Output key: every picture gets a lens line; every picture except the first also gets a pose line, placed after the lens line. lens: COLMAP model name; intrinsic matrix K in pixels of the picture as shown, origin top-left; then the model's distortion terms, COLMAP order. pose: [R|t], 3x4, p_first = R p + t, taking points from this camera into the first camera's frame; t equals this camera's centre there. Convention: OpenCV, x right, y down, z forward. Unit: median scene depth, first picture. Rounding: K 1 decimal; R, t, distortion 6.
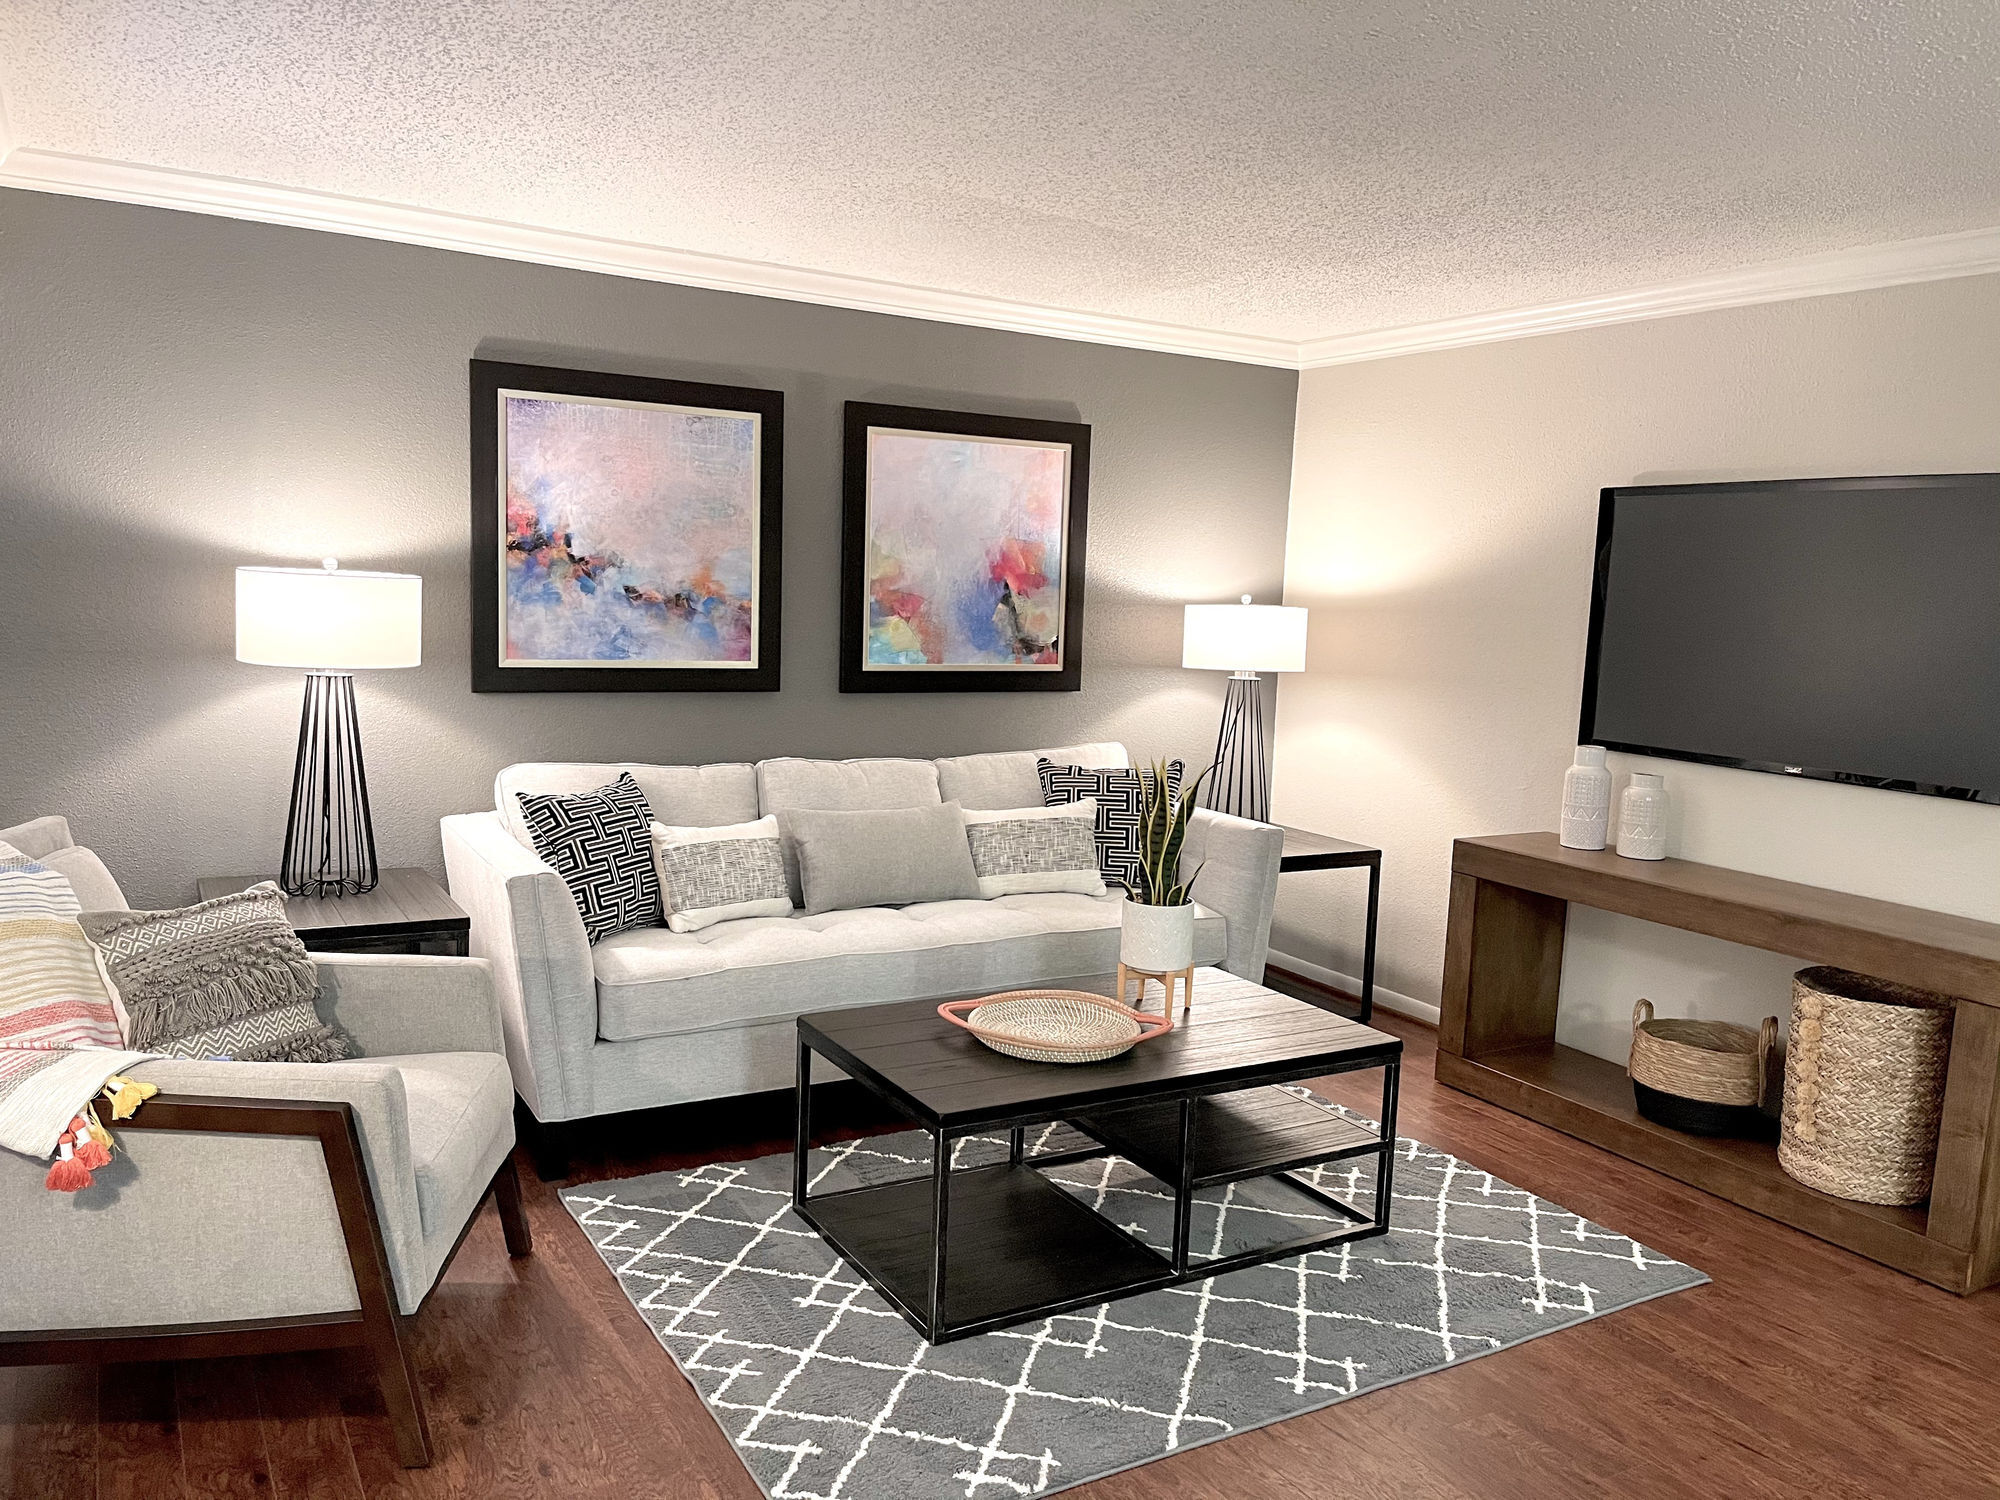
lens RADIAL K [[1533.9, 0, 1000.0], [0, 1533.9, 750.0], [0, 0, 1]] dist [0.089107, -0.139857]
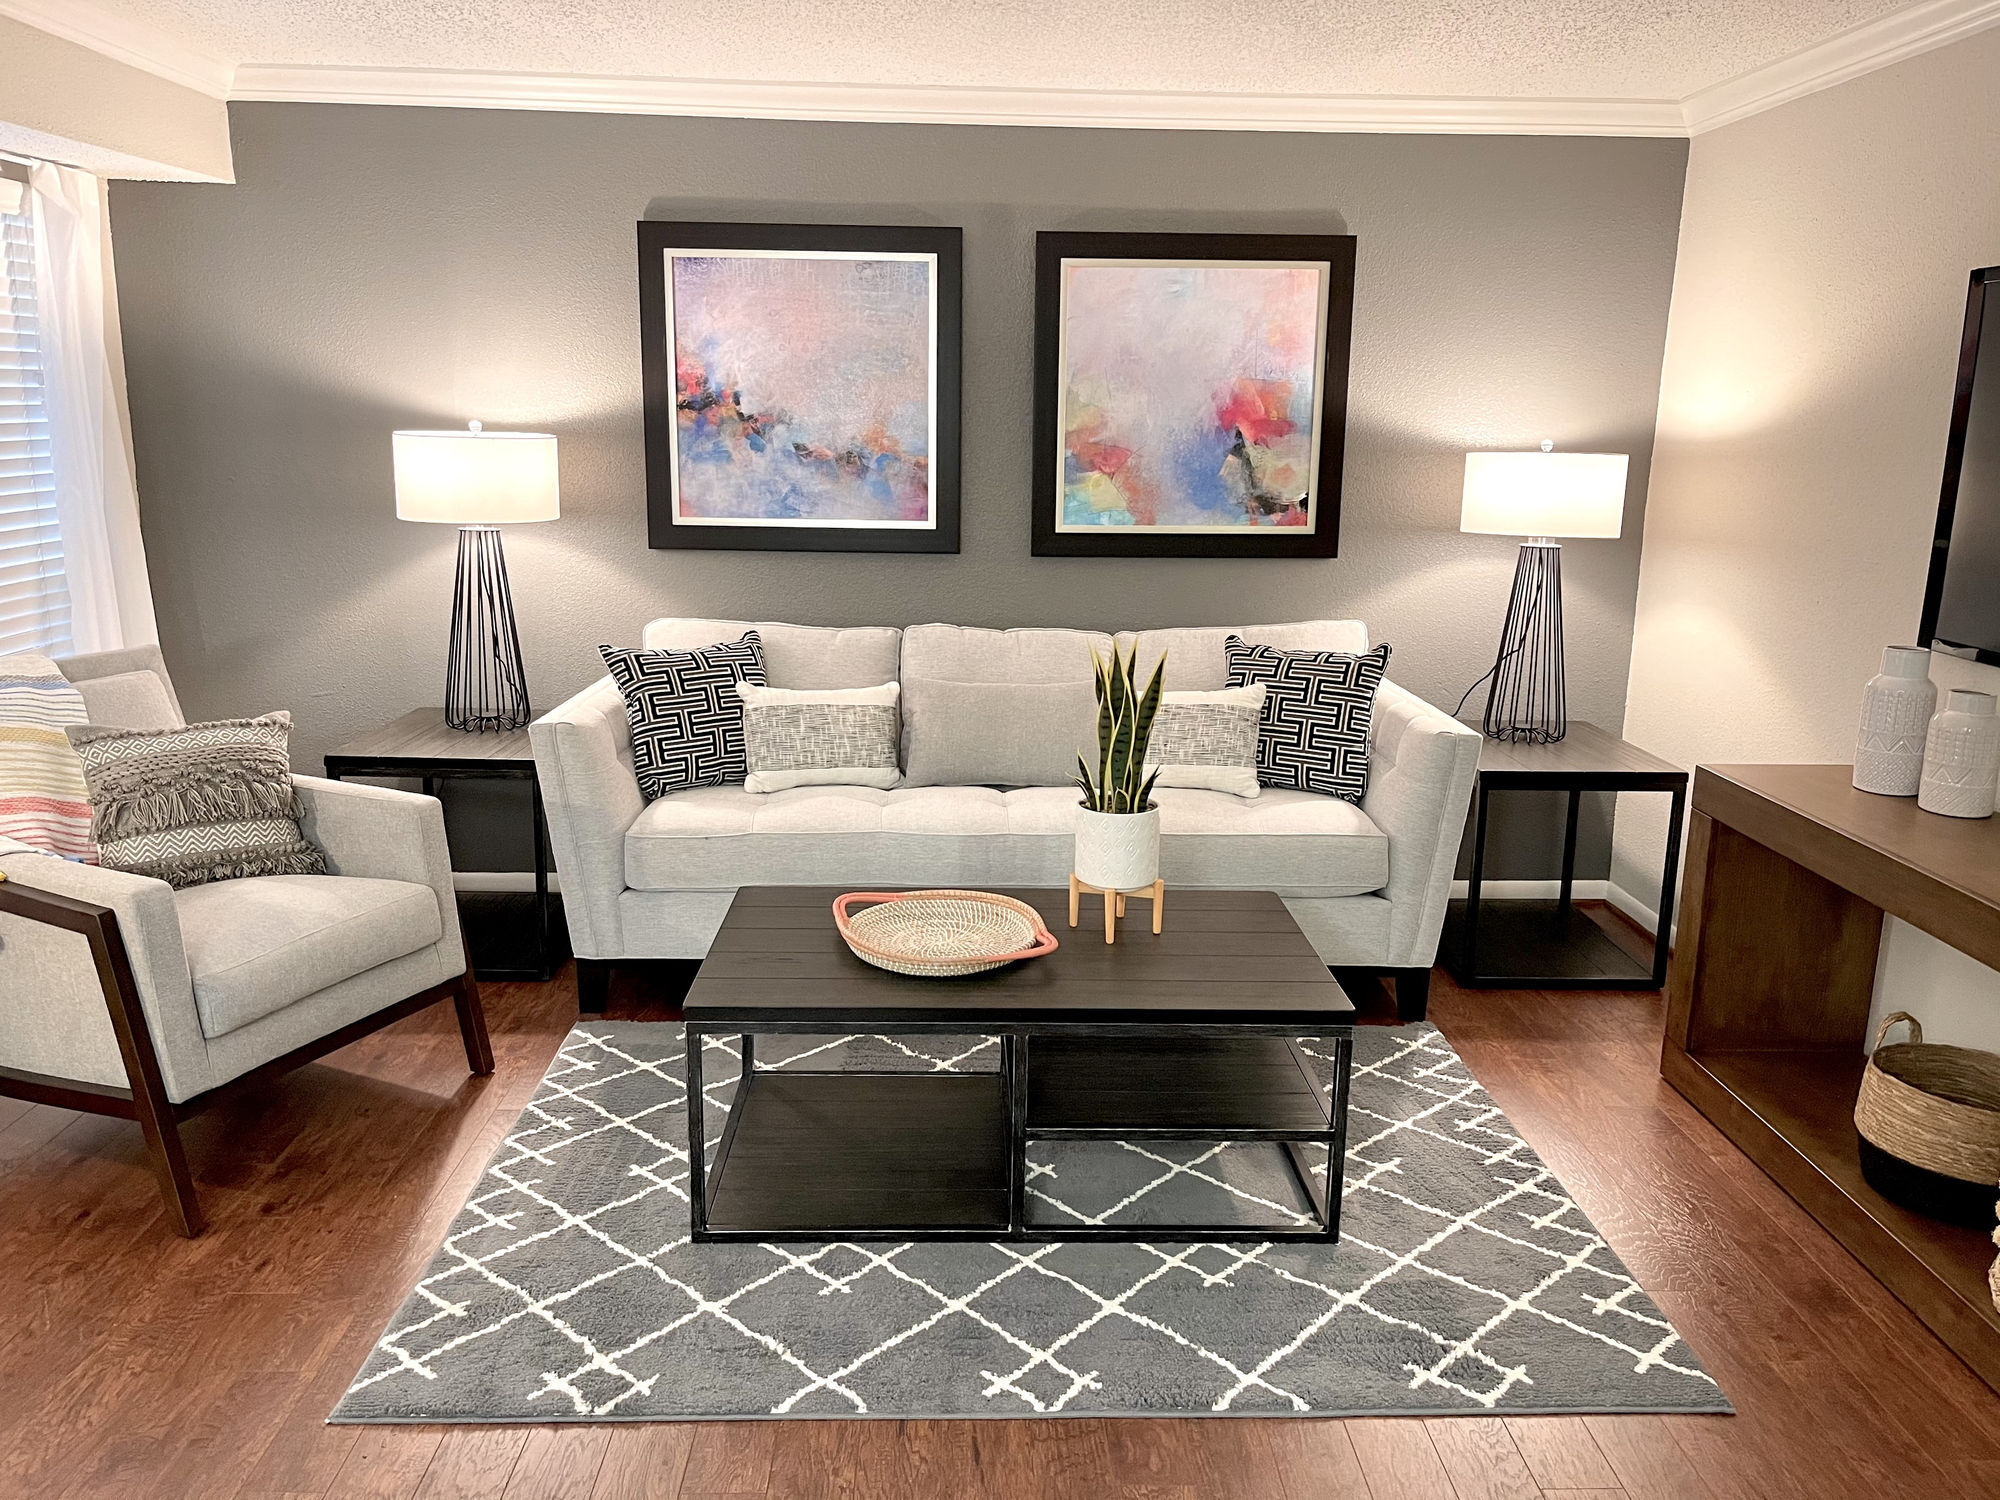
lens RADIAL K [[1533.9, 0, 1000.0], [0, 1533.9, 750.0], [0, 0, 1]] dist [0.089107, -0.139857]
pose [[0.871443, 0.076920, -0.484428, 0.368447], [-0.034873, 0.994844, 0.095234, -0.008911], [0.489256, -0.066097, 0.869632, 0.188033]]
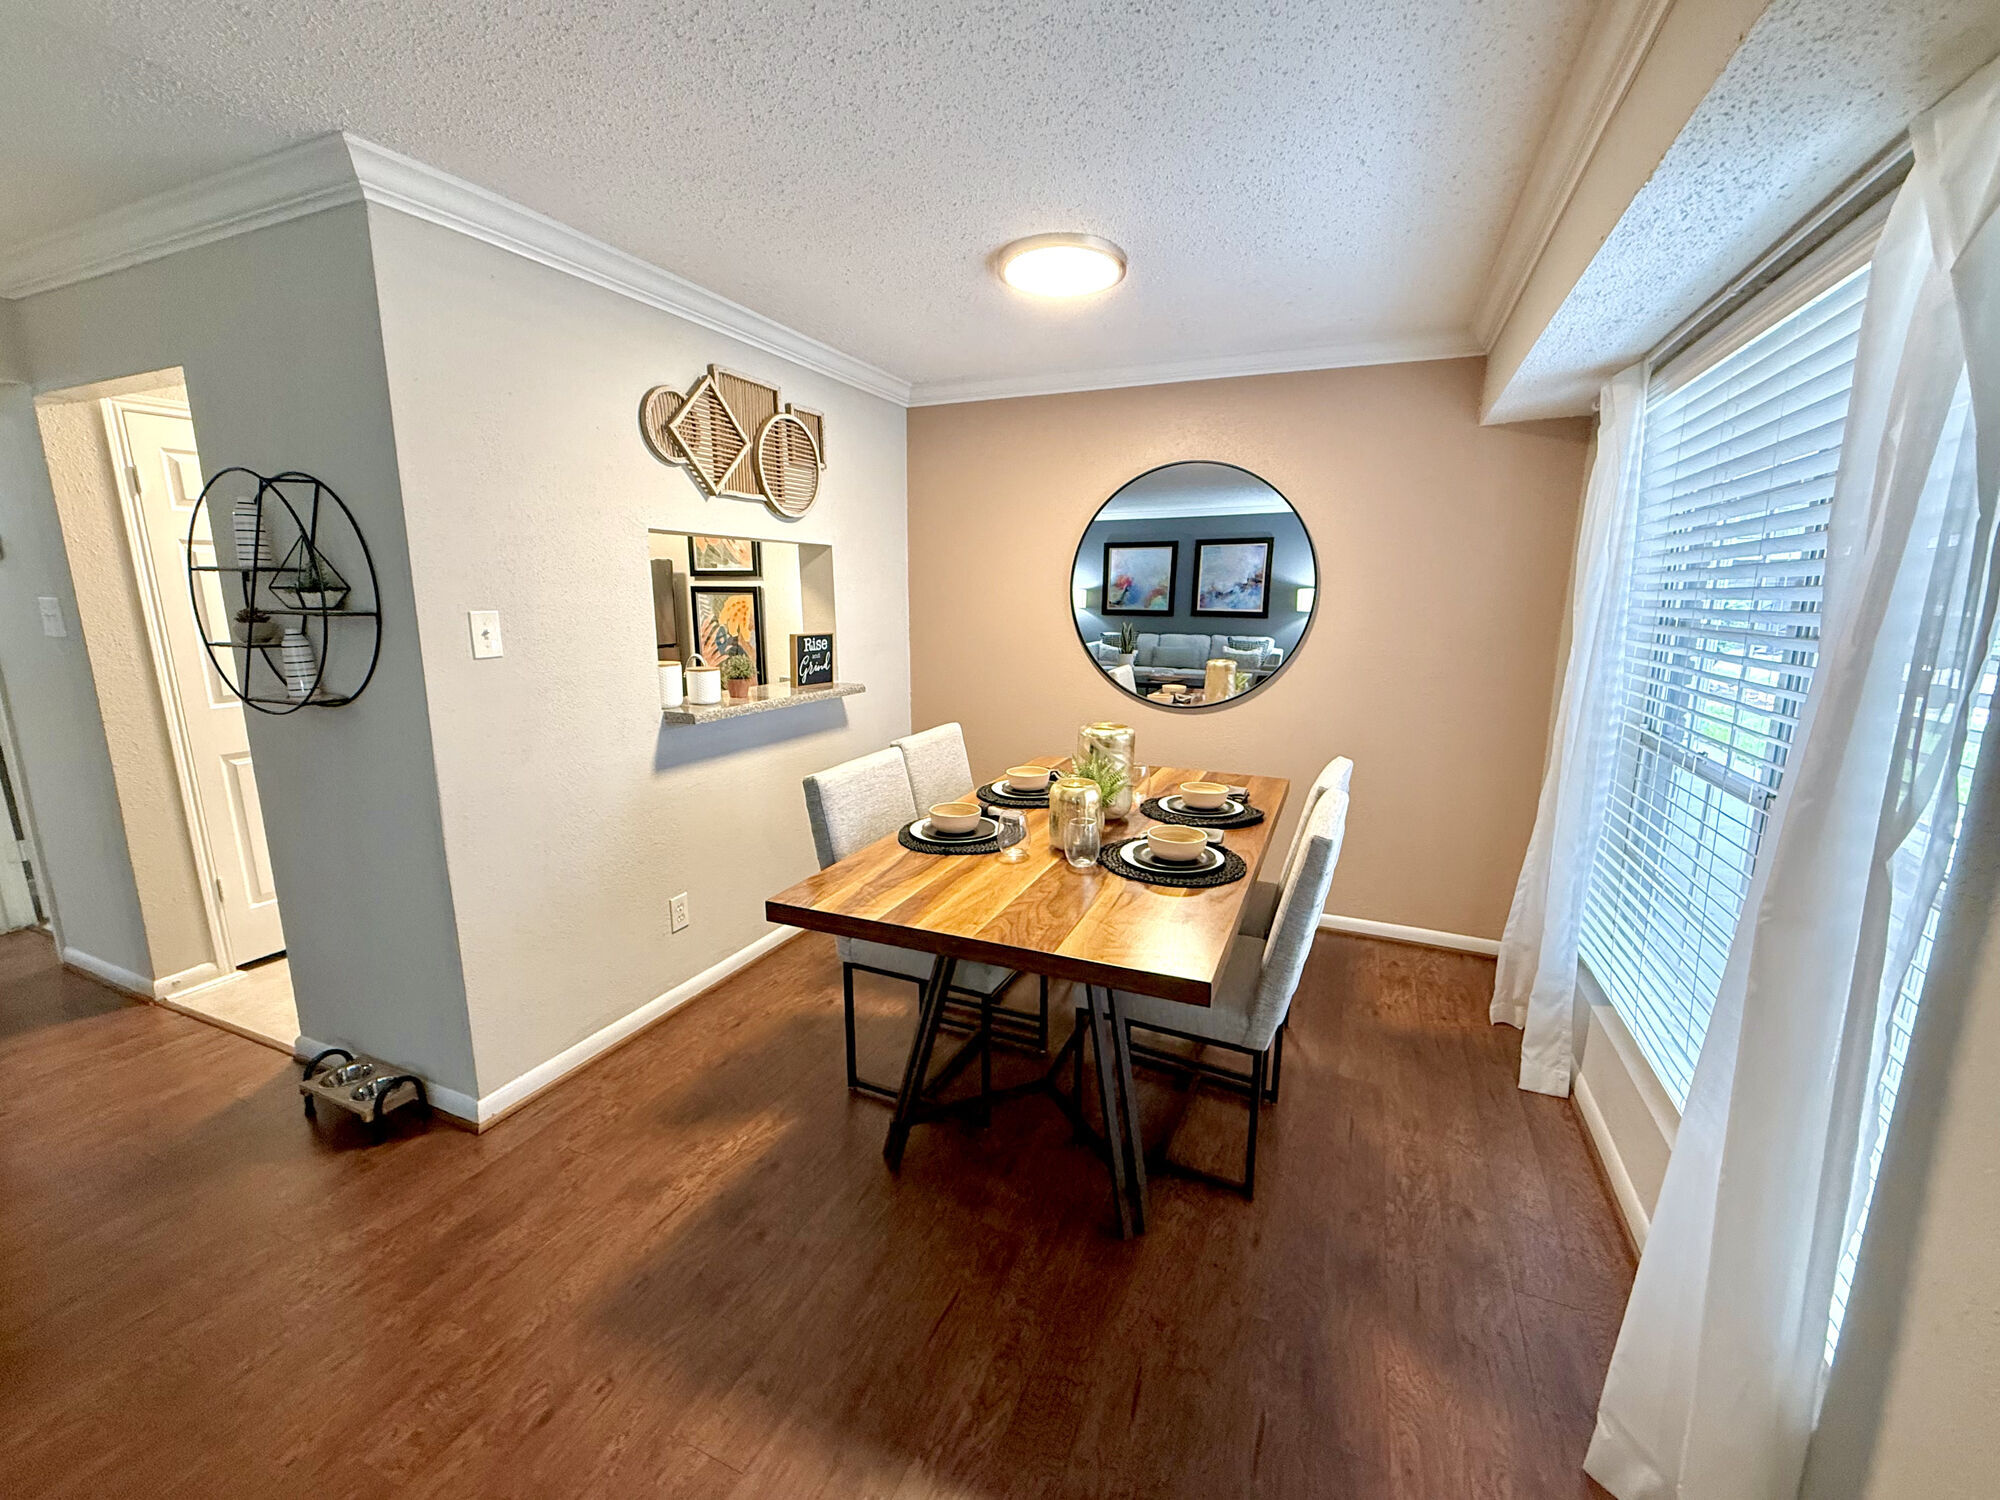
lens RADIAL K [[805.5, 0, 1003.7], [0, 805.5, 759.1], [0, 0, 1]] dist [0.014384, 0.000000]
pose [[0.573976, 0.132578, -0.808069, 1.451622], [-0.052718, 0.990742, 0.125103, 0.099404], [0.817174, -0.029206, 0.575651, -0.647396]]
